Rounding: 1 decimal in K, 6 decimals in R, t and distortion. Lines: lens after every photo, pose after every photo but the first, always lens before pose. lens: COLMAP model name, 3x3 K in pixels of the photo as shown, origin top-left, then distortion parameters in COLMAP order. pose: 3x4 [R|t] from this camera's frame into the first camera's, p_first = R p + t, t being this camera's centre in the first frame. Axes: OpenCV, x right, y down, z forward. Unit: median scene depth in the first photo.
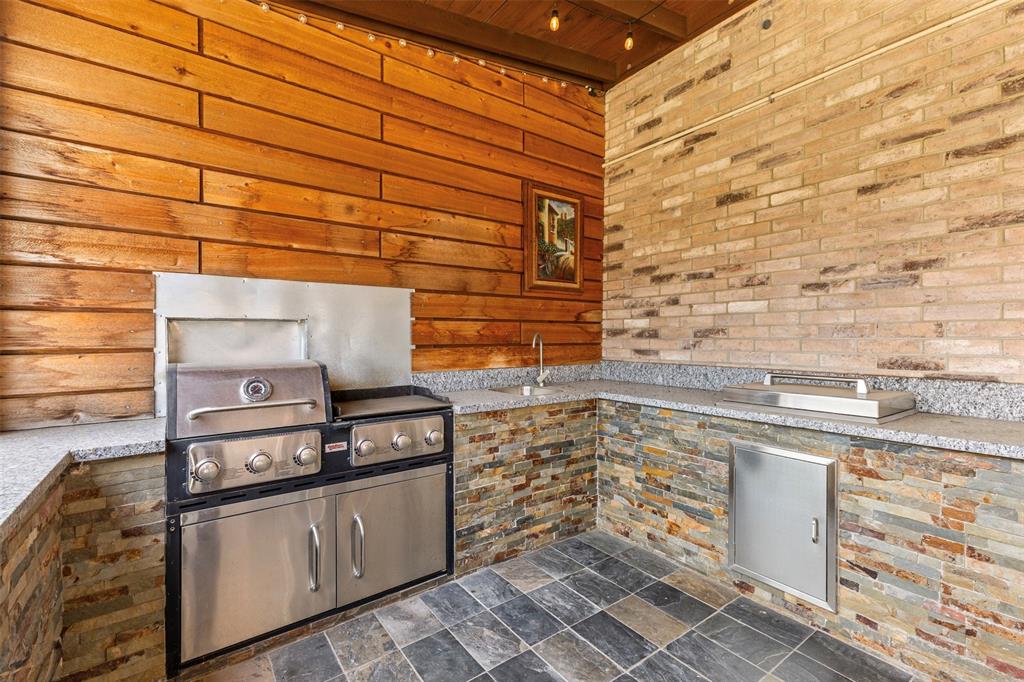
lens RADIAL K [[449.0, 0, 520.3], [0, 449.0, 343.1], [0, 0, 1]] dist [0.006810, -0.000276]
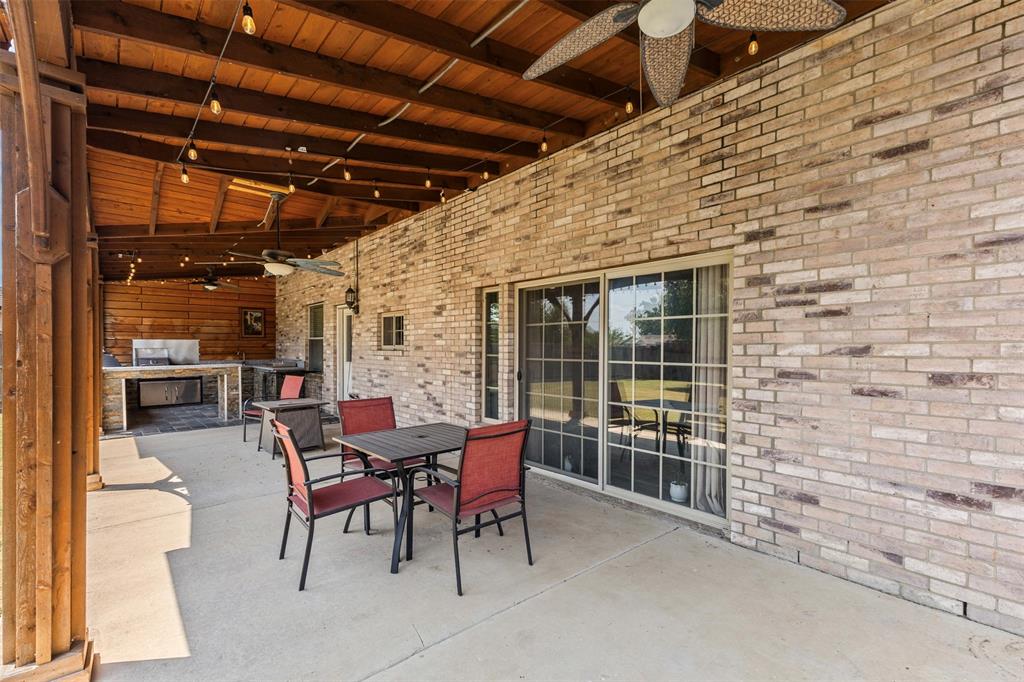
lens RADIAL K [[449.0, 0, 529.2], [0, 449.0, 356.7], [0, 0, 1]] dist [0.006810, -0.000276]
pose [[0.994981, -0.000547, 0.100065, 2.207314], [-0.000932, 0.999891, 0.014737, -0.029921], [-0.100062, -0.014756, 0.994872, -3.179988]]
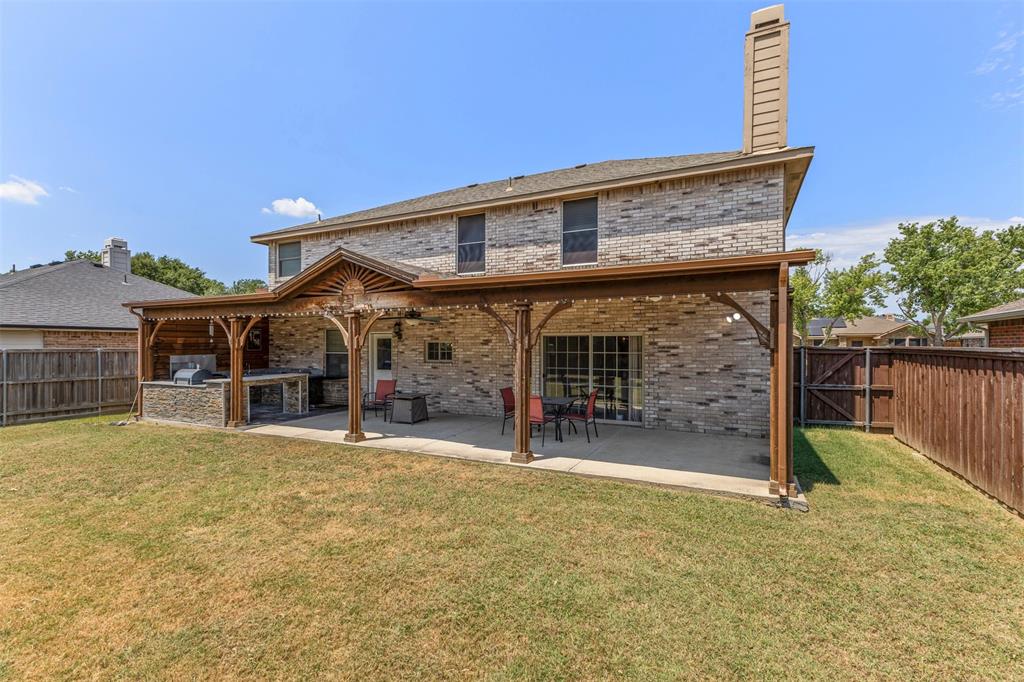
lens RADIAL K [[449.0, 0, 518.1], [0, 449.0, 347.9], [0, 0, 1]] dist [0.006810, -0.000276]
pose [[0.886821, -0.010363, 0.461997, 0.393915], [0.007871, 0.999942, 0.007321, -0.194698], [-0.462046, -0.002856, 0.886851, -4.699523]]
